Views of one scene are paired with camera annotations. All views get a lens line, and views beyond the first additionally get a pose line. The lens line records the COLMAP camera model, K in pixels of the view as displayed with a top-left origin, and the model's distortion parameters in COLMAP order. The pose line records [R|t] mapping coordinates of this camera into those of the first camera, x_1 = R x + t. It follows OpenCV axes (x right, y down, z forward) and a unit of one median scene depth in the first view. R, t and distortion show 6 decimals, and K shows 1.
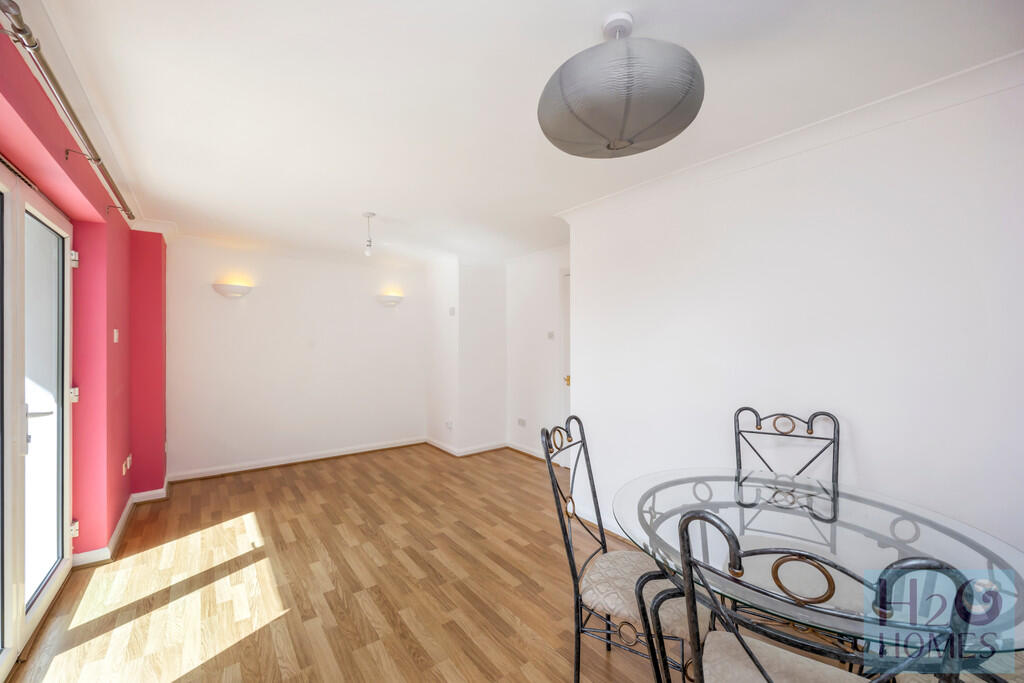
lens RADIAL K [[411.5, 0, 510.6], [0, 411.5, 343.5], [0, 0, 1]] dist [-0.001015, 0.000203]
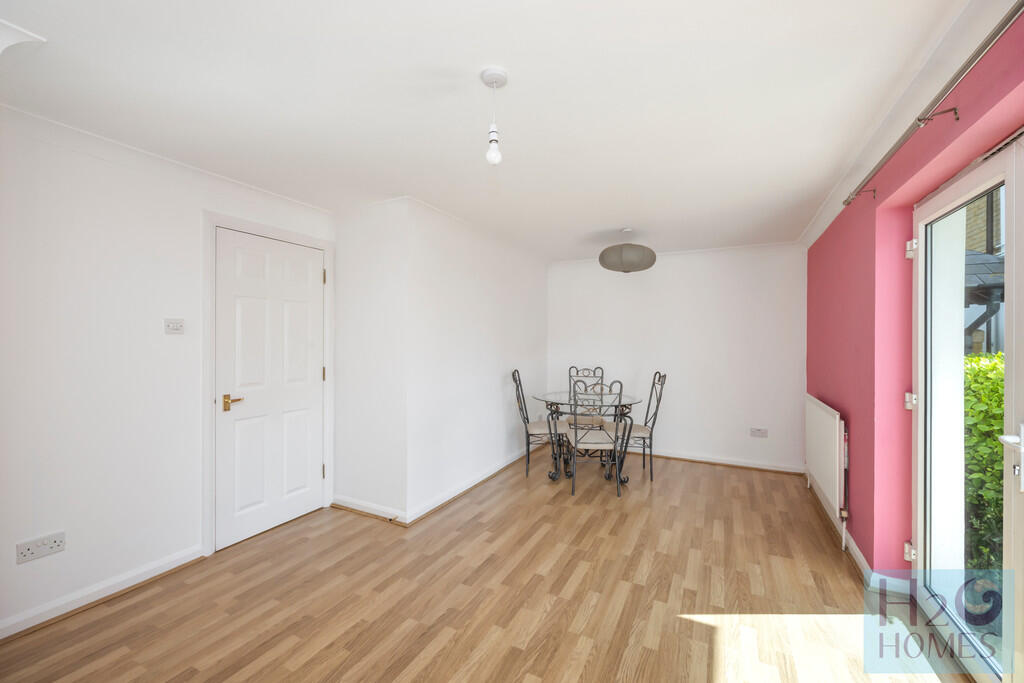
lens RADIAL K [[411.5, 0, 510.6], [0, 411.5, 343.5], [0, 0, 1]] dist [-0.001015, 0.000203]
pose [[-0.437095, -0.007464, 0.899385, -1.085423], [0.000267, 0.999964, 0.008429, -0.006327], [-0.899415, 0.003924, -0.437077, 1.640595]]
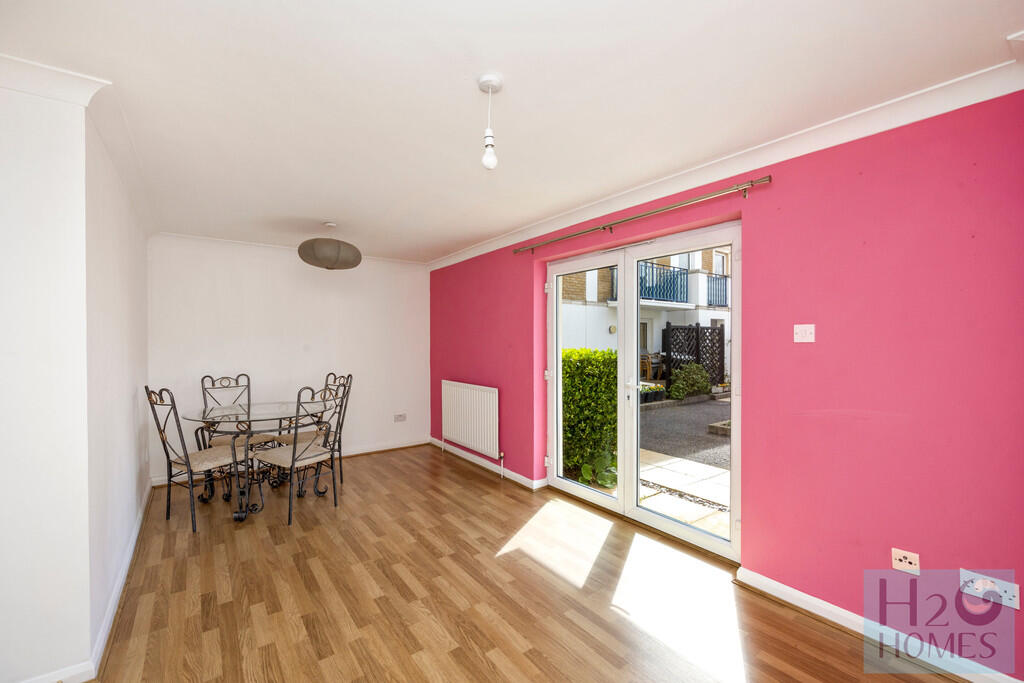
lens RADIAL K [[416.0, 0, 512.0], [0, 416.0, 341.5], [0, 0, 1]] dist [-0.011540, -0.000023]
pose [[-0.999981, 0.004624, -0.004197, -0.509676], [0.004609, 0.999983, 0.003500, -0.005272], [0.004213, 0.003481, -0.999985, 2.062658]]
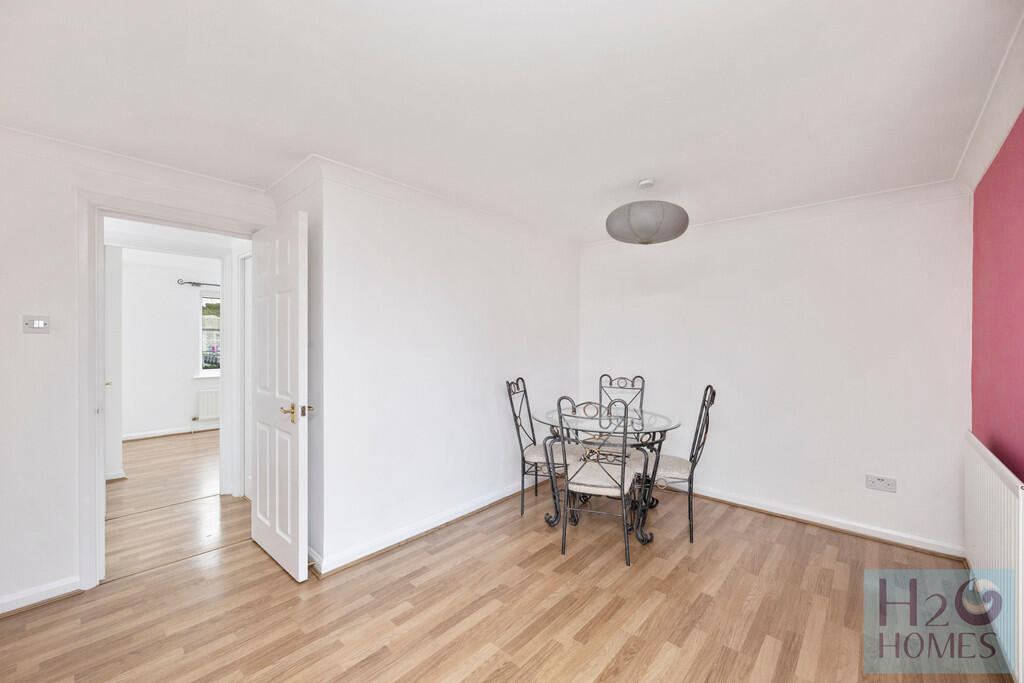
lens RADIAL K [[411.5, 0, 510.6], [0, 411.5, 343.5], [0, 0, 1]] dist [-0.001015, 0.000203]
pose [[-0.198589, -0.003871, 0.980075, -0.871791], [-0.000875, 0.999993, 0.003772, -0.001194], [-0.980082, -0.000108, -0.198591, 1.125269]]
